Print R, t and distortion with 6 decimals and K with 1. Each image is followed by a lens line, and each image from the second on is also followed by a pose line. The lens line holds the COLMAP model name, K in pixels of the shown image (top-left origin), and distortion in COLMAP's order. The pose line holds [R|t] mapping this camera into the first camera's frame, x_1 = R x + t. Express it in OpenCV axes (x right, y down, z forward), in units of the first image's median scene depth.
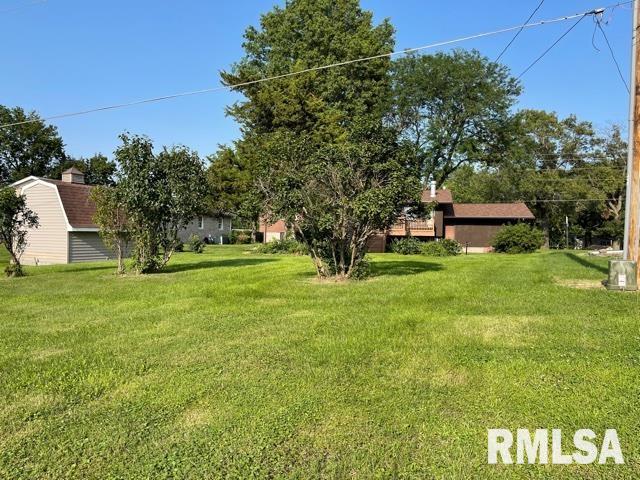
lens RADIAL K [[484.0, 0, 319.9], [0, 484.0, 237.7], [0, 0, 1]] dist [0.009105, 0.002925]
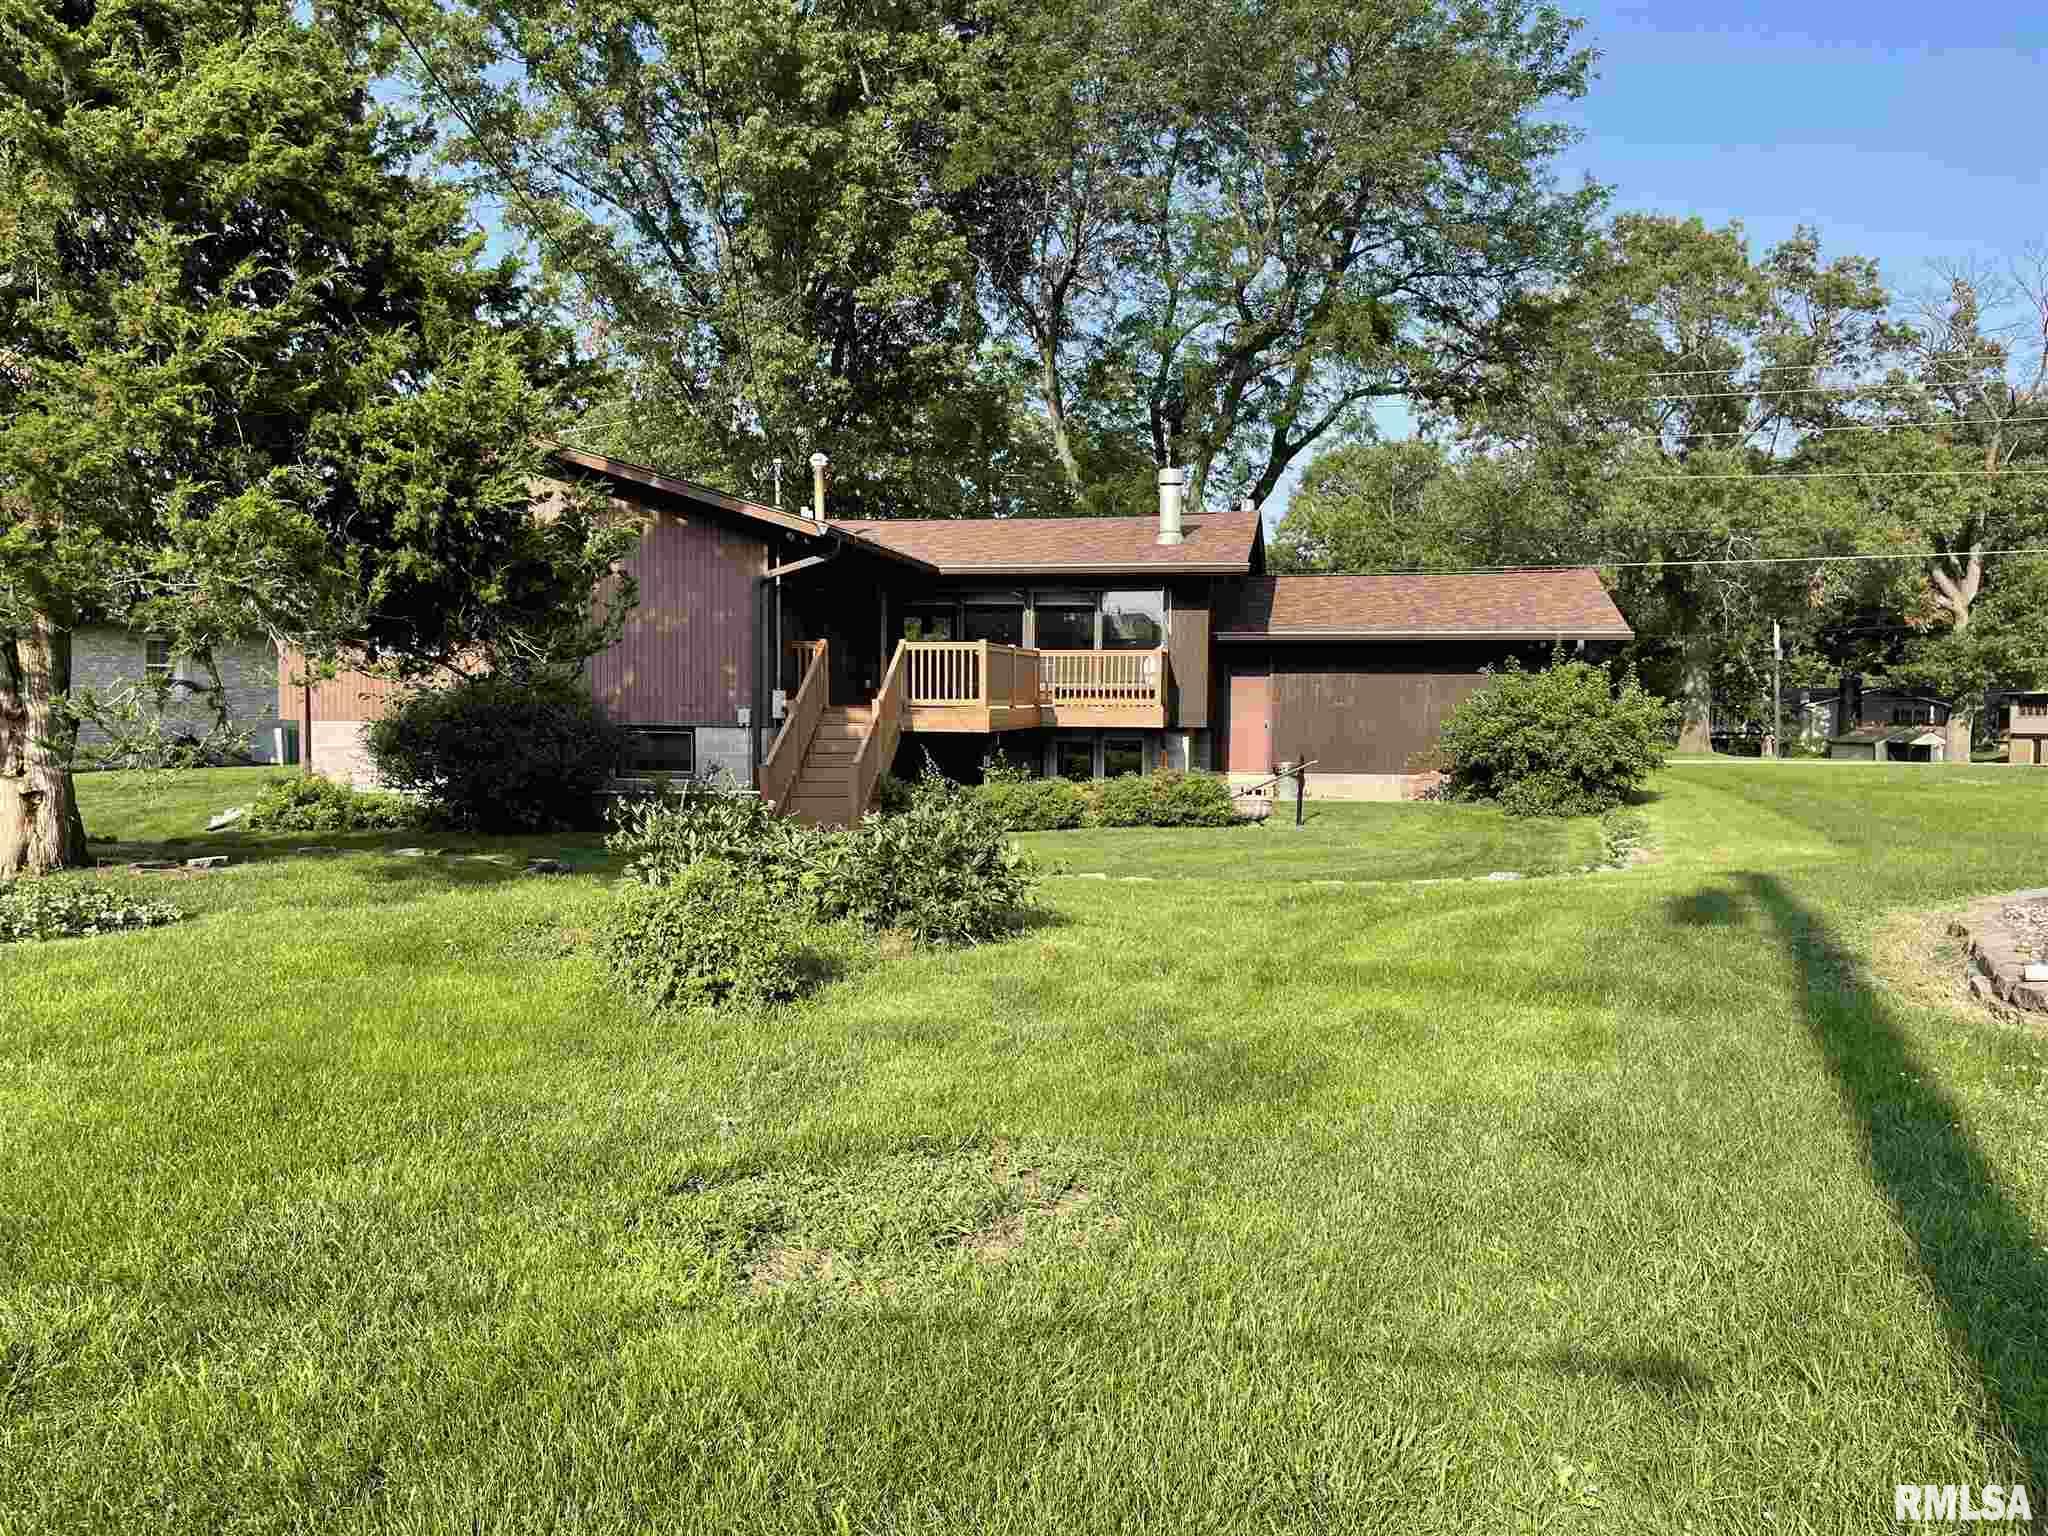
lens RADIAL K [[1548.9, 0, 1023.4], [0, 1548.9, 774.4], [0, 0, 1]] dist [0.009105, 0.002925]
pose [[0.999717, -0.011957, 0.020576, 0.082376], [0.010926, 0.998713, 0.049522, -0.008770], [-0.021142, -0.049283, 0.998561, 0.165659]]
